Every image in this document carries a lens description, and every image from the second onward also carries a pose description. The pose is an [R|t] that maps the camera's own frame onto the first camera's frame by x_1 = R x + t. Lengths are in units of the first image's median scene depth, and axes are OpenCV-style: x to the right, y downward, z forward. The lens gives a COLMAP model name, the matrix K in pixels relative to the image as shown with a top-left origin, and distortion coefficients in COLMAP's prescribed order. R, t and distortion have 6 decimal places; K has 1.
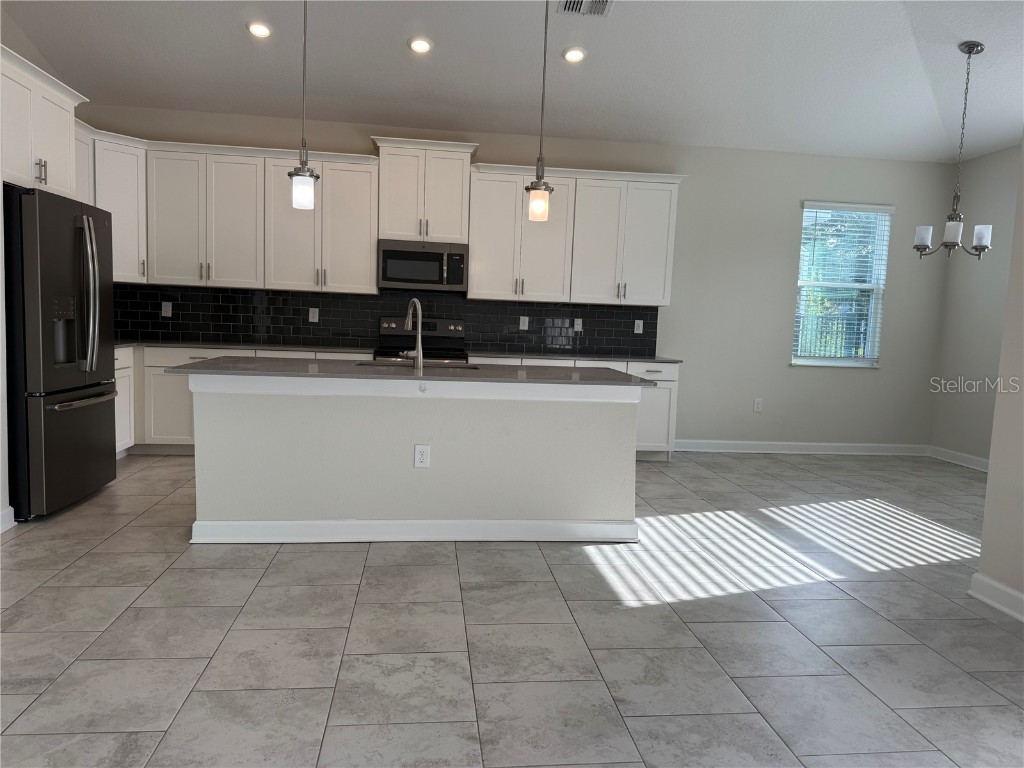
lens RADIAL K [[715.4, 0, 512.0], [0, 715.4, 384.0], [0, 0, 1]] dist [0.114162, -0.164163]
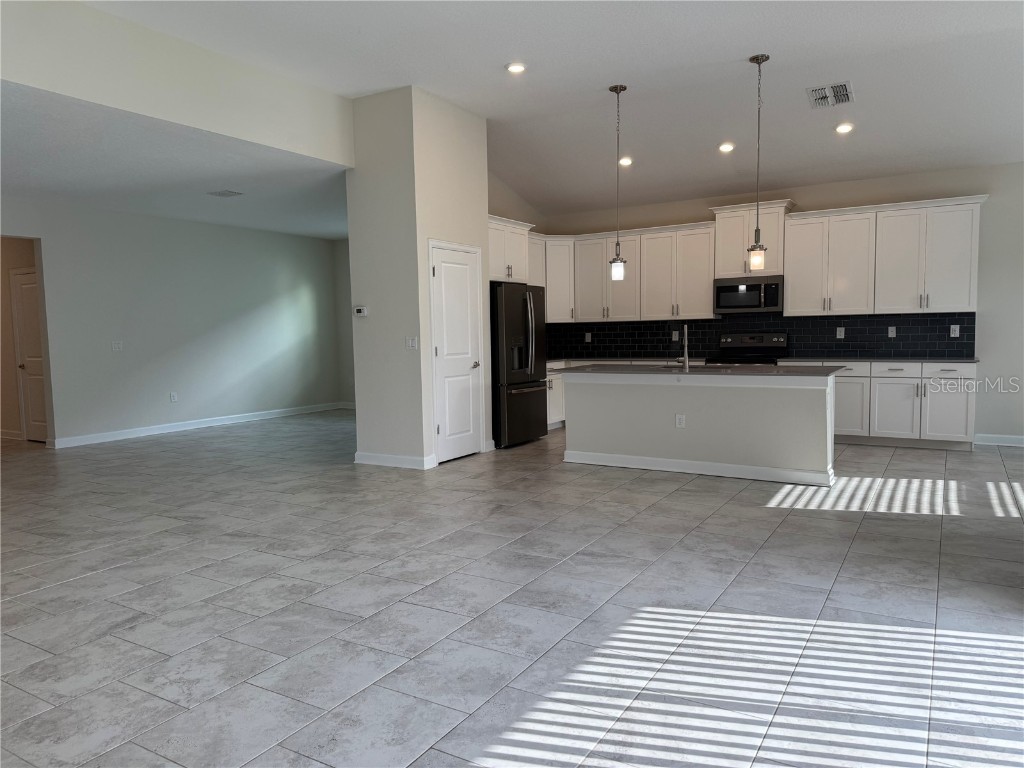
lens RADIAL K [[715.4, 0, 512.0], [0, 715.4, 384.0], [0, 0, 1]] dist [0.114162, -0.164163]
pose [[0.785601, -0.006222, -0.618702, 0.391226], [-0.006680, 0.999806, -0.018537, 0.032200], [0.618697, 0.018696, 0.785407, -0.357814]]
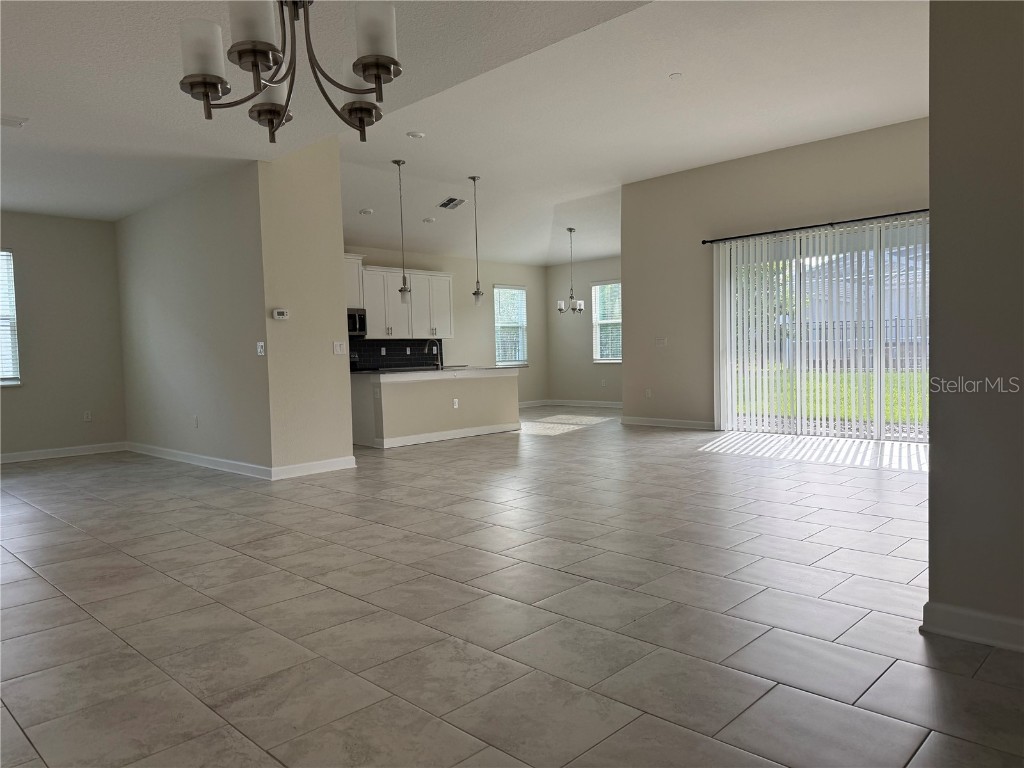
lens RADIAL K [[715.4, 0, 512.0], [0, 715.4, 384.0], [0, 0, 1]] dist [0.114162, -0.164163]
pose [[0.780105, -0.085502, 0.619779, -0.969183], [0.112481, 0.993644, -0.004499, 0.045624], [-0.615454, 0.073224, 0.784764, -0.678595]]
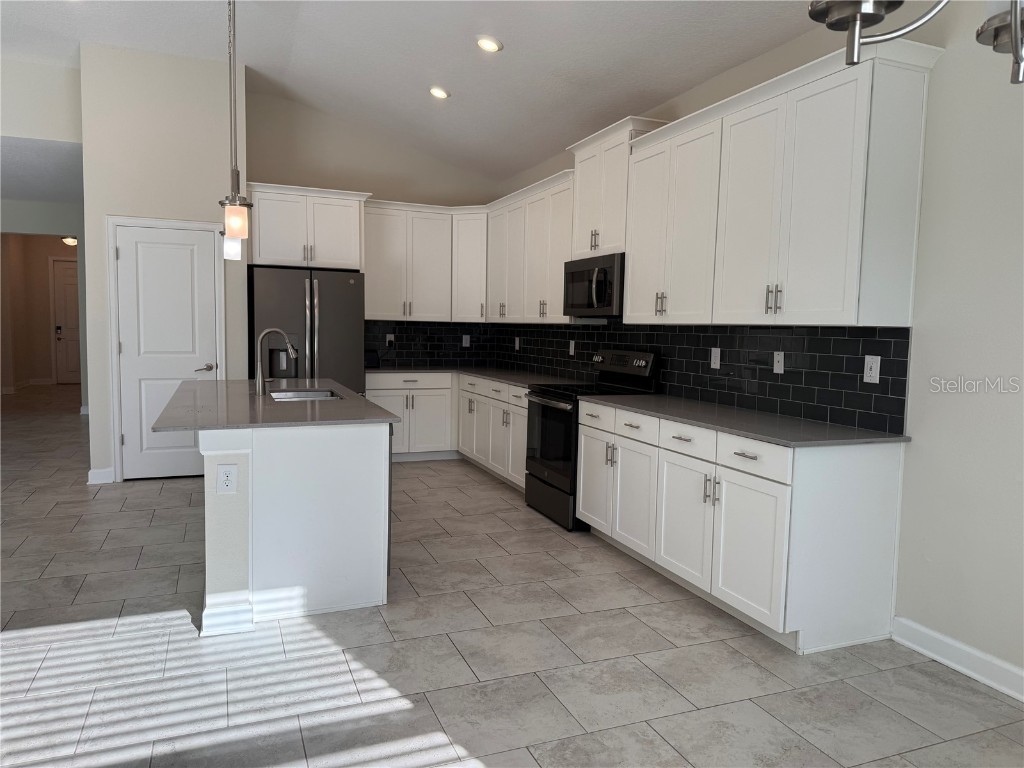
lens RADIAL K [[715.4, 0, 512.0], [0, 715.4, 384.0], [0, 0, 1]] dist [0.114162, -0.164163]
pose [[0.255550, 0.046885, -0.965658, 0.684306], [-0.095451, 0.995167, 0.023058, -0.067624], [0.962072, 0.086281, 0.258791, 0.748137]]
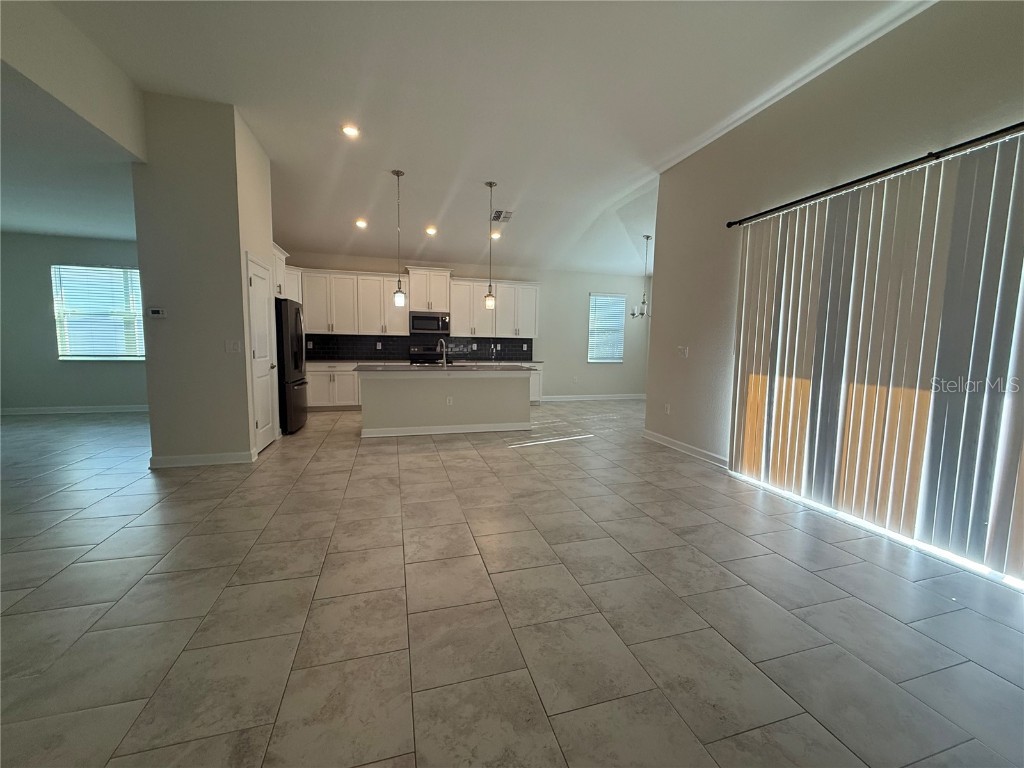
lens RADIAL K [[410.7, 0, 512.0], [0, 410.7, 384.0], [0, 0, 1]] dist [-0.000562, 0.000042]
pose [[0.986036, -0.038646, 0.161988, -0.091667], [0.036573, 0.999207, 0.015757, 0.016844], [-0.162468, -0.009613, 0.986667, -0.324482]]
